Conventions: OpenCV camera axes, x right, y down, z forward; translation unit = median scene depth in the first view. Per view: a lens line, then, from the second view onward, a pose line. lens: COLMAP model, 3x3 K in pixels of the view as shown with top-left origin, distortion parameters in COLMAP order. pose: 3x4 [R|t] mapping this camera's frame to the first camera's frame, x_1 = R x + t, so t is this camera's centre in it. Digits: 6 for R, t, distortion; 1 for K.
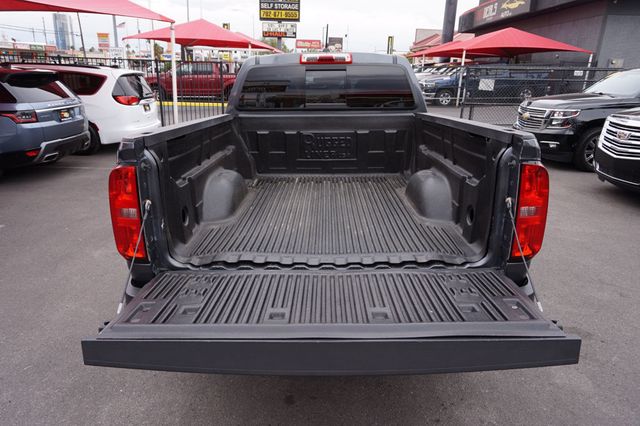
lens RADIAL K [[438.5, 0, 320.0], [0, 438.5, 213.0], [0, 0, 1]] dist [-0.041371, 0.028517]
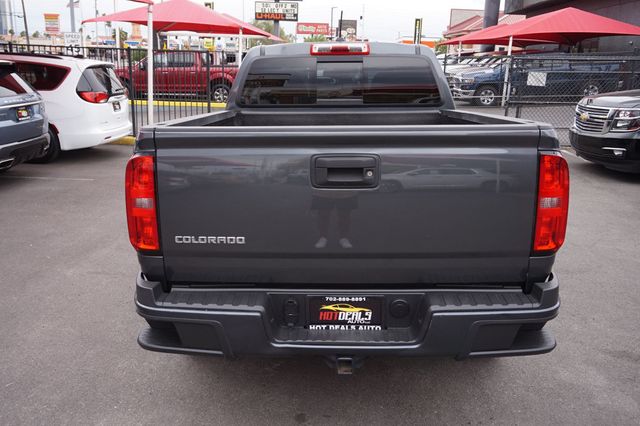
lens RADIAL K [[578.9, 0, 320.0], [0, 578.9, 213.0], [0, 0, 1]] dist [-0.001107, -0.005297]
pose [[0.999927, 0.003225, -0.011615, -0.004592], [-0.003921, 0.998169, -0.060357, 0.020228], [0.011399, 0.060398, 0.998109, -0.062421]]
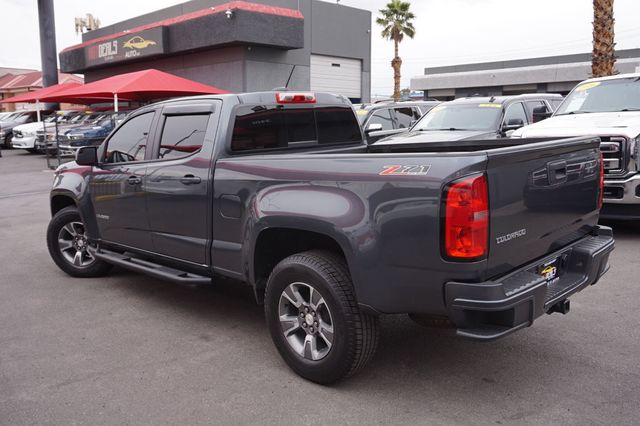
lens RADIAL K [[575.1, 0, 320.0], [0, 575.1, 213.0], [0, 0, 1]] dist [-0.068278, 0.002648]
pose [[0.676981, -0.139181, 0.722720, -0.359939], [0.248165, 0.967620, -0.046115, -0.009448], [-0.692900, 0.210573, 0.689600, 0.043624]]
